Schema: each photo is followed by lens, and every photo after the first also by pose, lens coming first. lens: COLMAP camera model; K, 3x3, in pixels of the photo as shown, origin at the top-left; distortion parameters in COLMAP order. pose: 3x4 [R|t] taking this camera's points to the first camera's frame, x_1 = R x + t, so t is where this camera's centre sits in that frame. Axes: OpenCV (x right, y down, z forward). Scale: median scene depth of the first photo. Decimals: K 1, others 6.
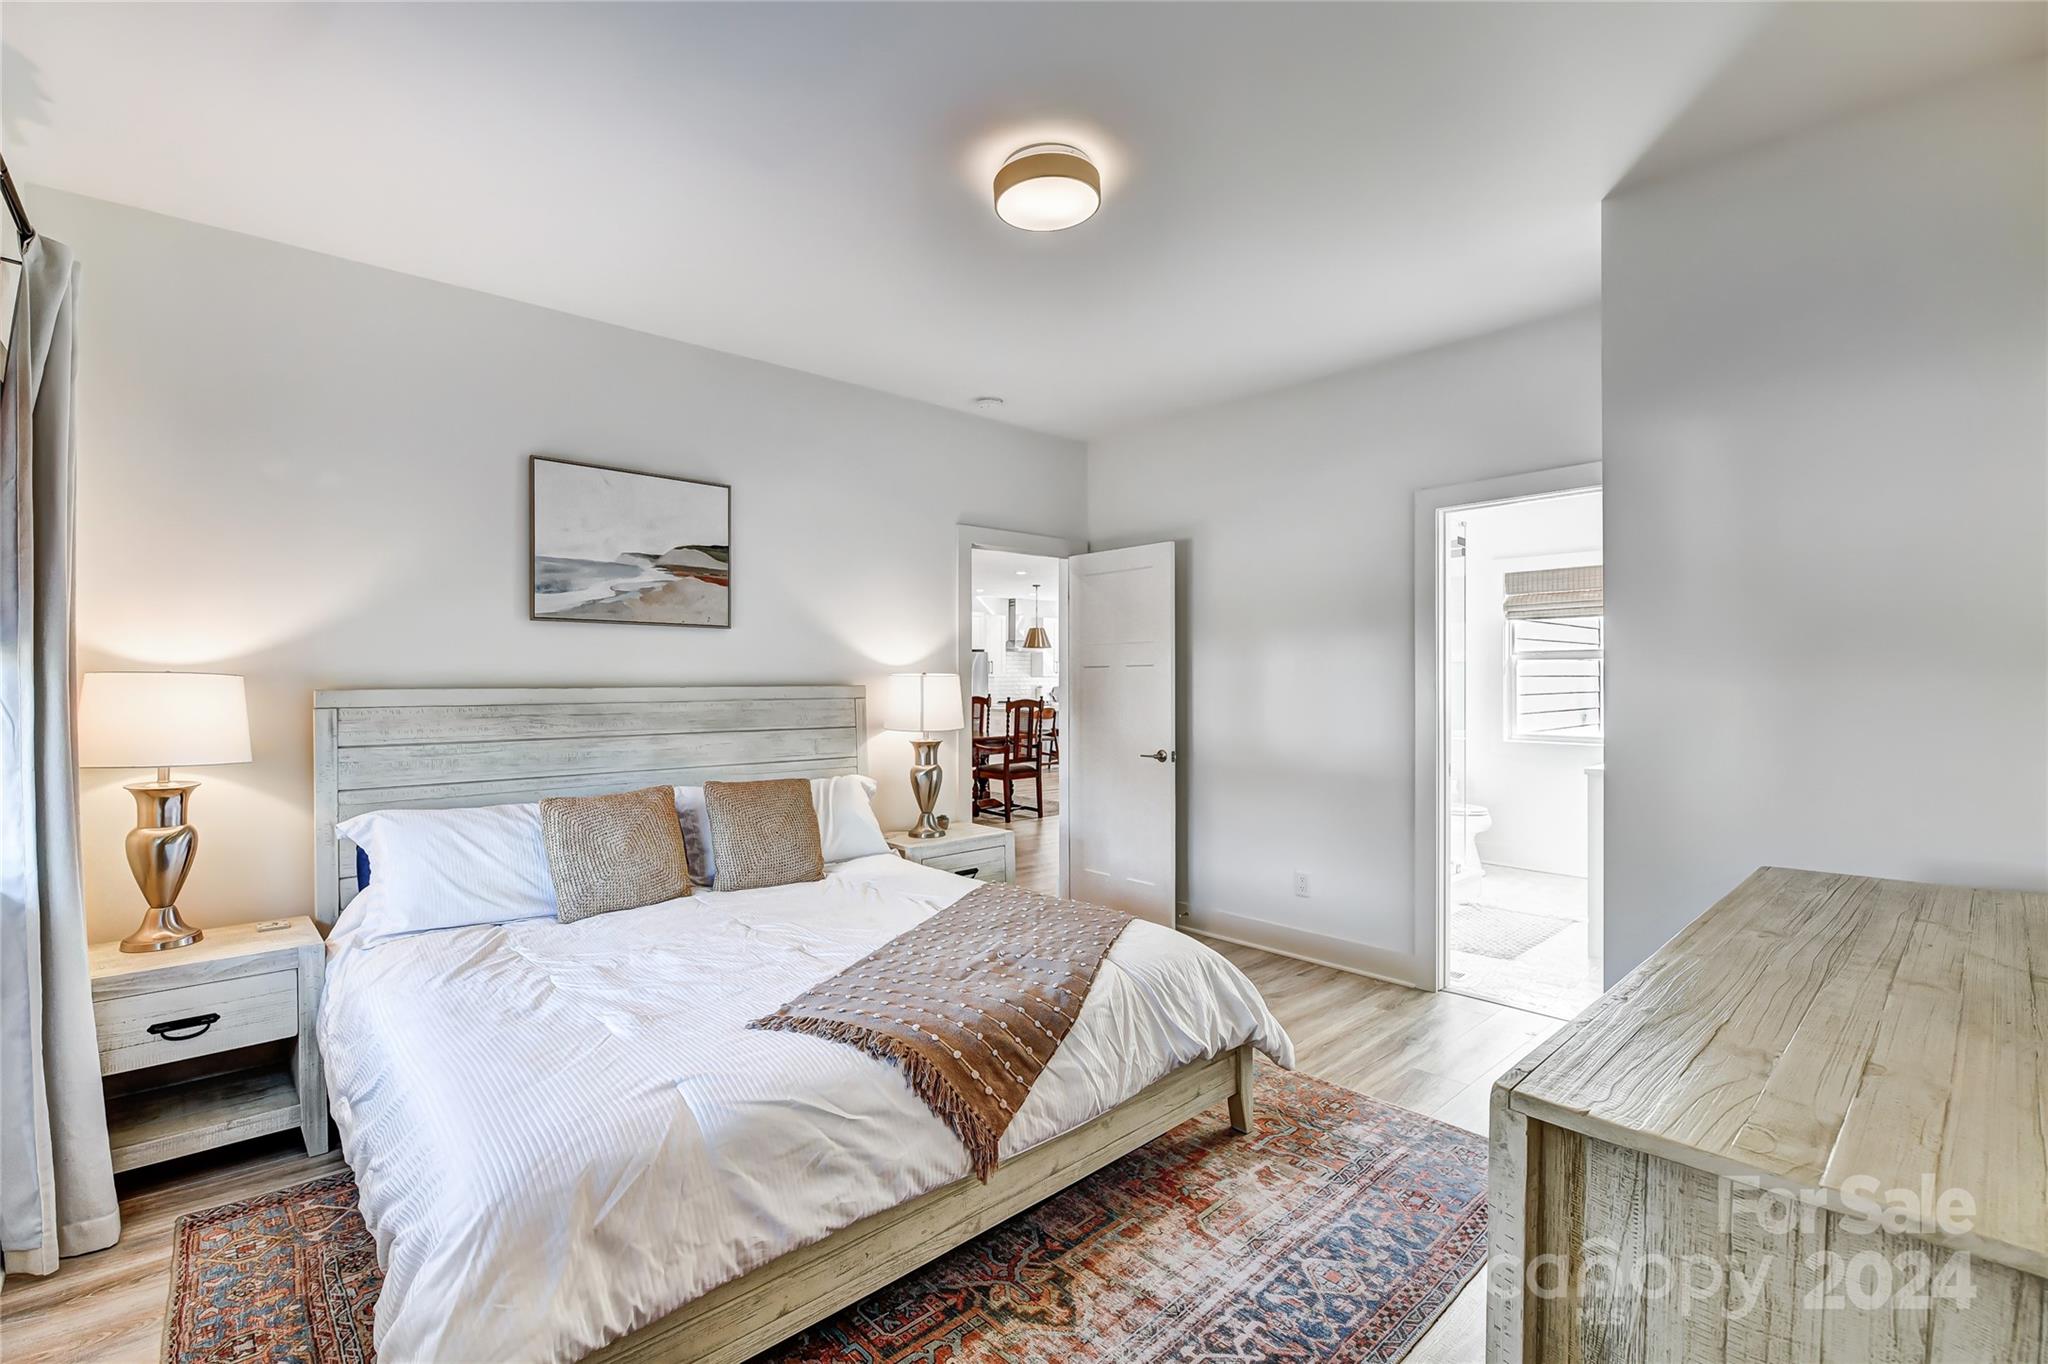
lens RADIAL K [[893.2, 0, 1044.5], [0, 893.2, 681.2], [0, 0, 1]] dist [-0.001638, -0.009592]
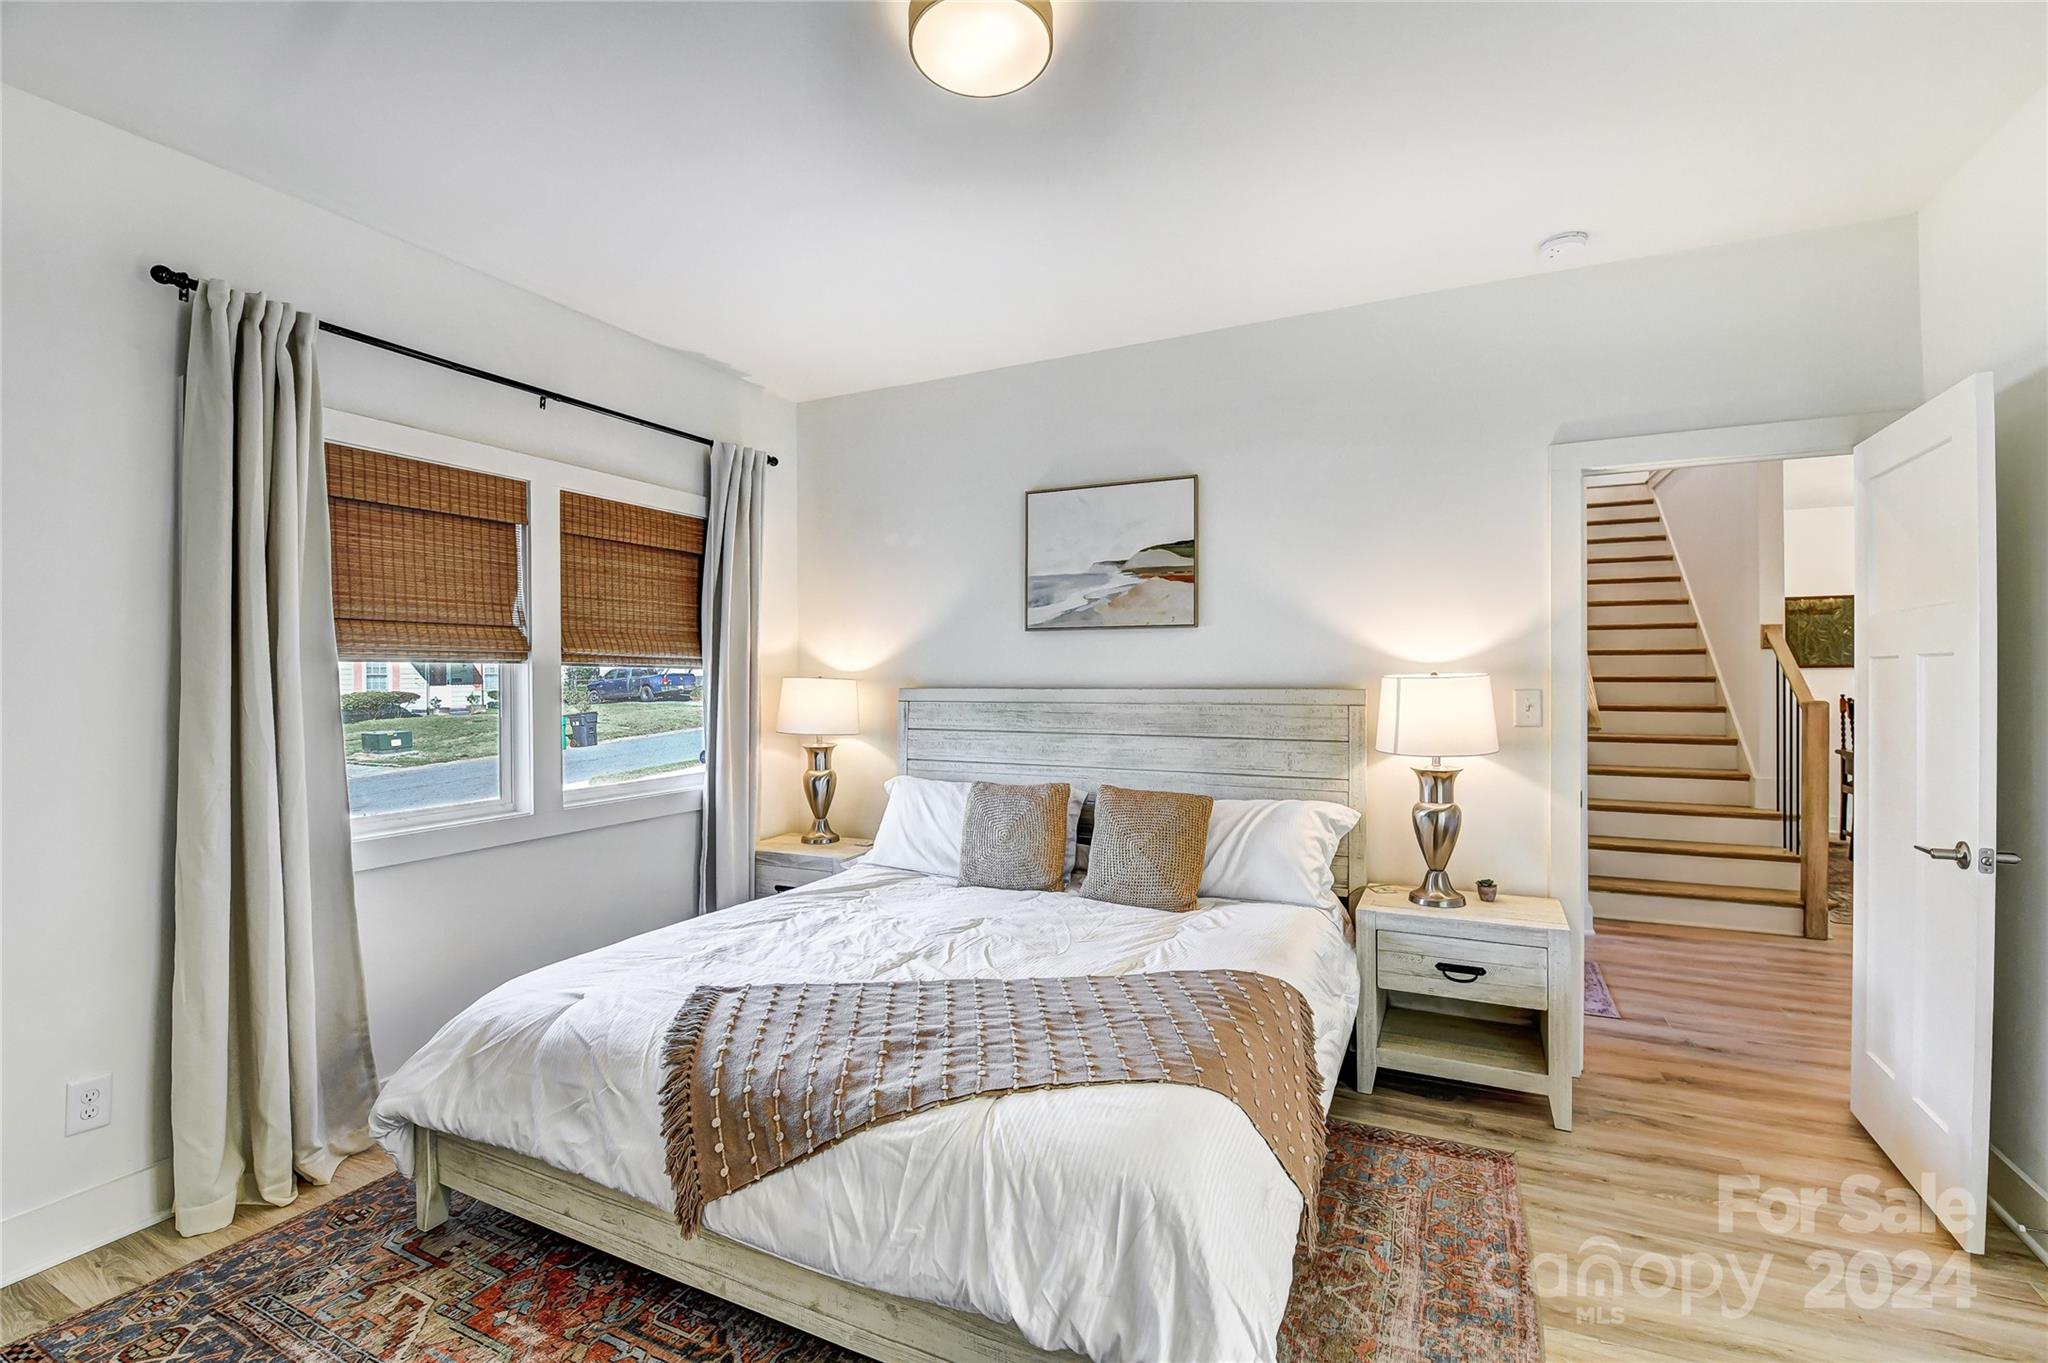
lens RADIAL K [[883.2, 0, 1024.0], [0, 883.2, 681.5], [0, 0, 1]] dist [-0.003388, -0.010565]
pose [[0.370525, 0.008772, -0.928781, 0.499921], [0.000751, 0.999952, 0.009743, -0.012417], [0.928822, -0.004308, 0.370501, 0.547235]]
